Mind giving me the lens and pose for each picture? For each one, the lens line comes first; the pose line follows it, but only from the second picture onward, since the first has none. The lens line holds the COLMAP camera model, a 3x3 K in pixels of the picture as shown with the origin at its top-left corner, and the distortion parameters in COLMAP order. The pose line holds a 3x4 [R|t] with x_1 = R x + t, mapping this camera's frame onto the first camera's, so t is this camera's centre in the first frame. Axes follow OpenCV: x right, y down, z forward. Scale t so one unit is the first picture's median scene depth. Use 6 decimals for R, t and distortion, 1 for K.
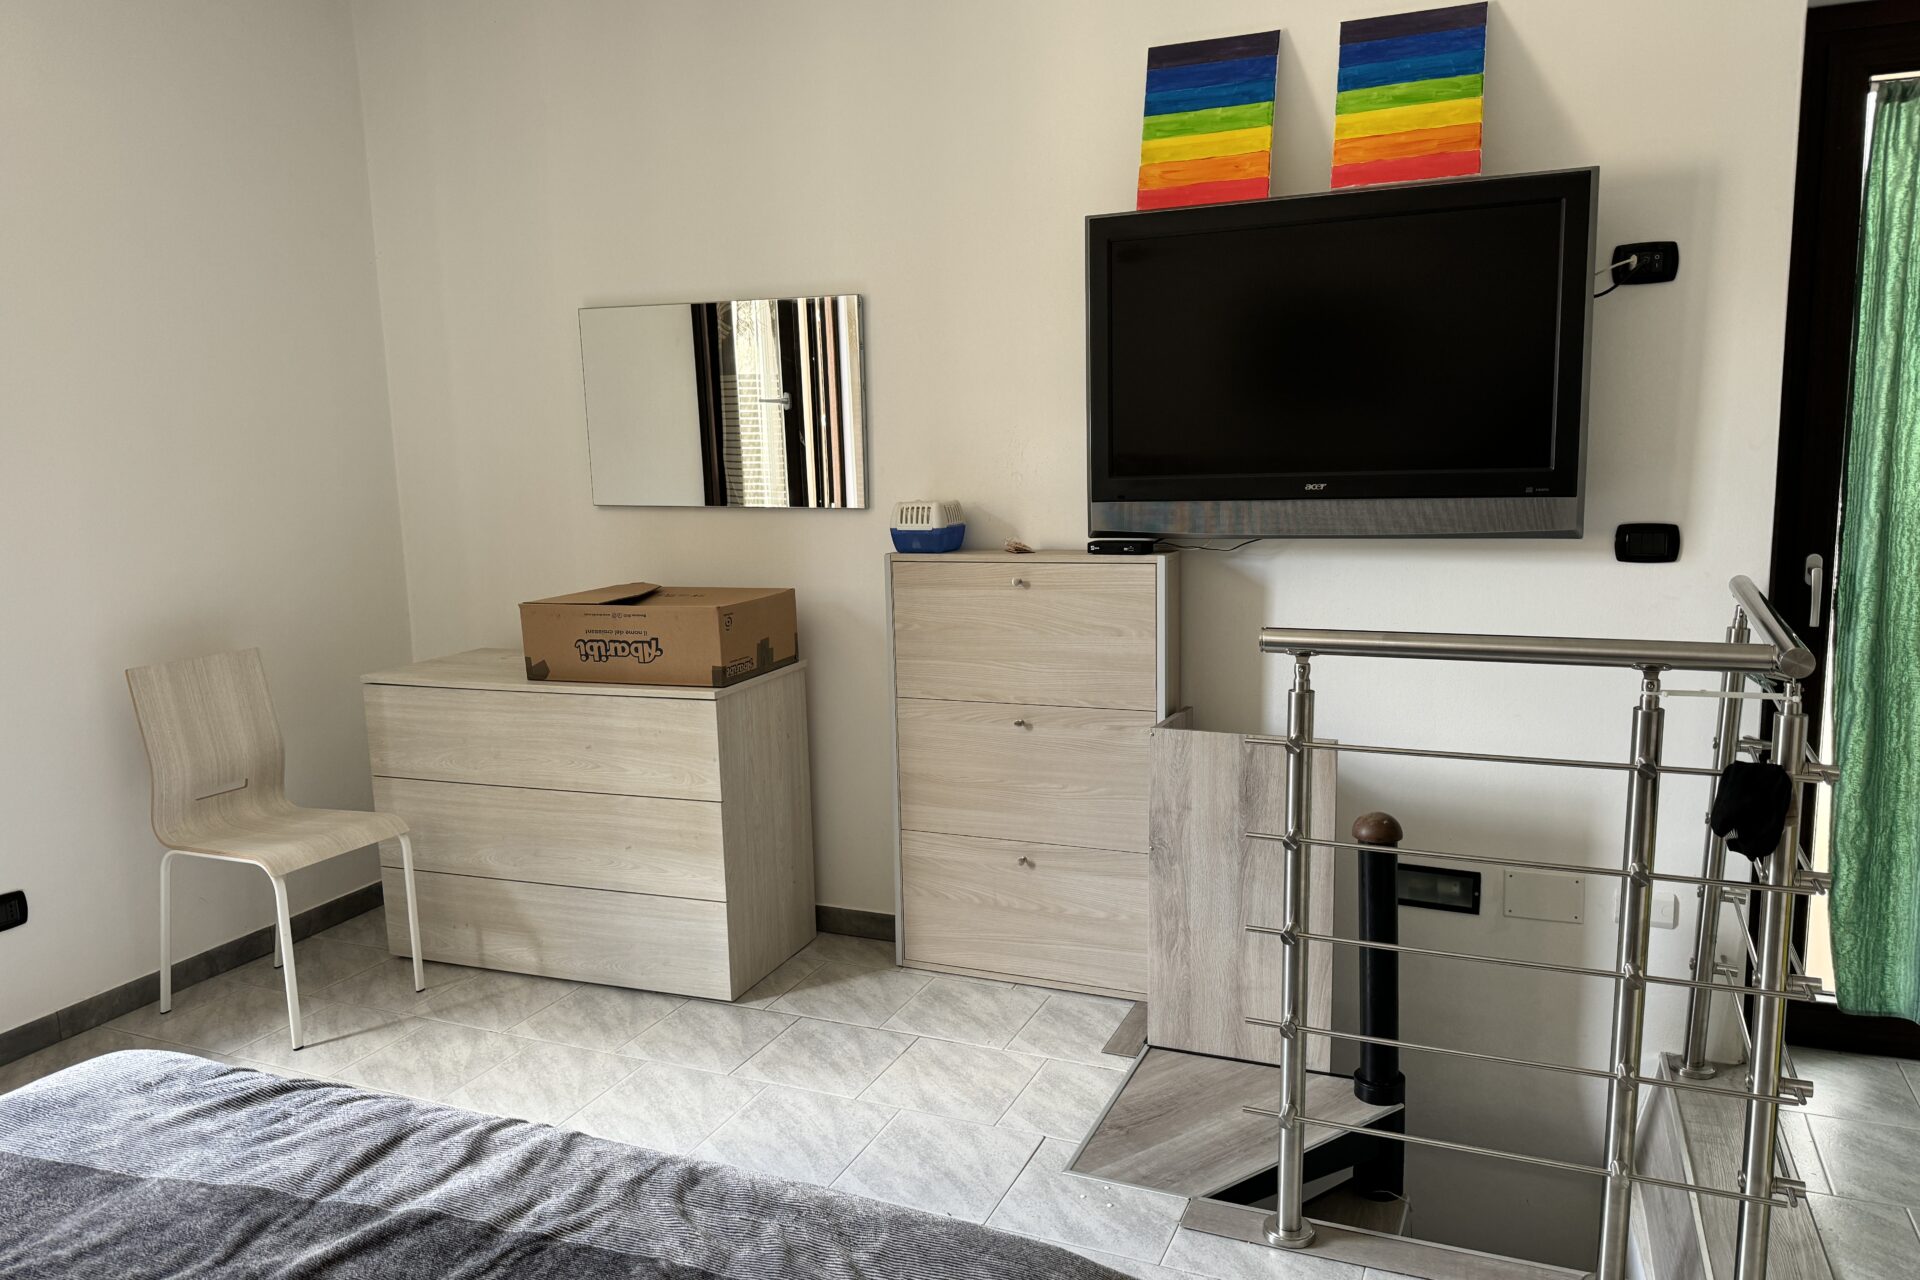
lens RADIAL K [[1327.4, 0, 960.0], [0, 1327.4, 640.0], [0, 0, 1]] dist [0.162552, -0.227138]
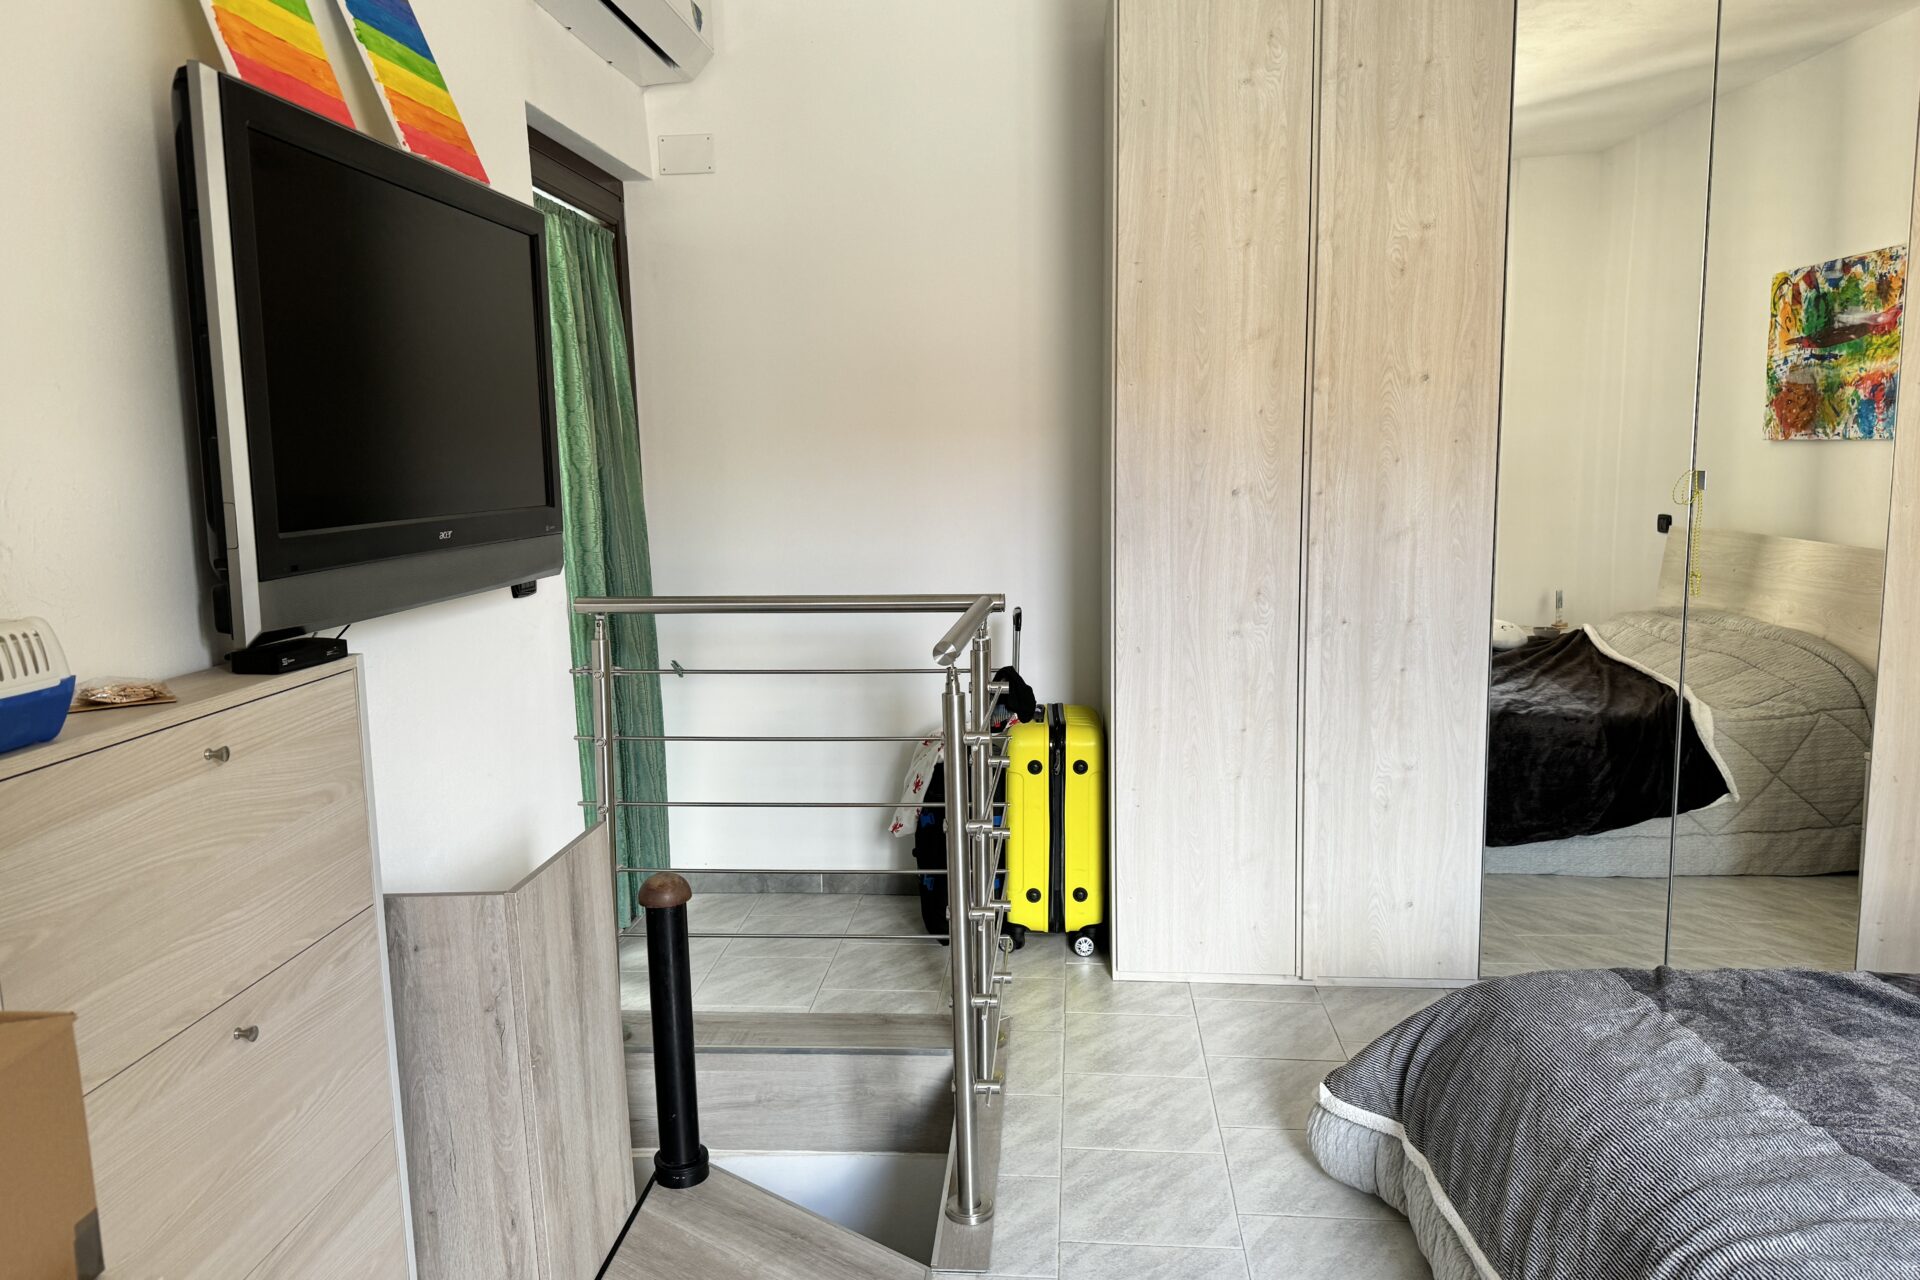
lens RADIAL K [[1334.1, 0, 955.6], [0, 1334.1, 631.2], [0, 0, 1]] dist [0.046355, -0.074335]
pose [[-0.308344, -0.095178, 0.946502, -0.505574], [0.171917, 0.973023, 0.153850, -0.117220], [-0.935611, 0.210159, -0.283663, 0.875210]]
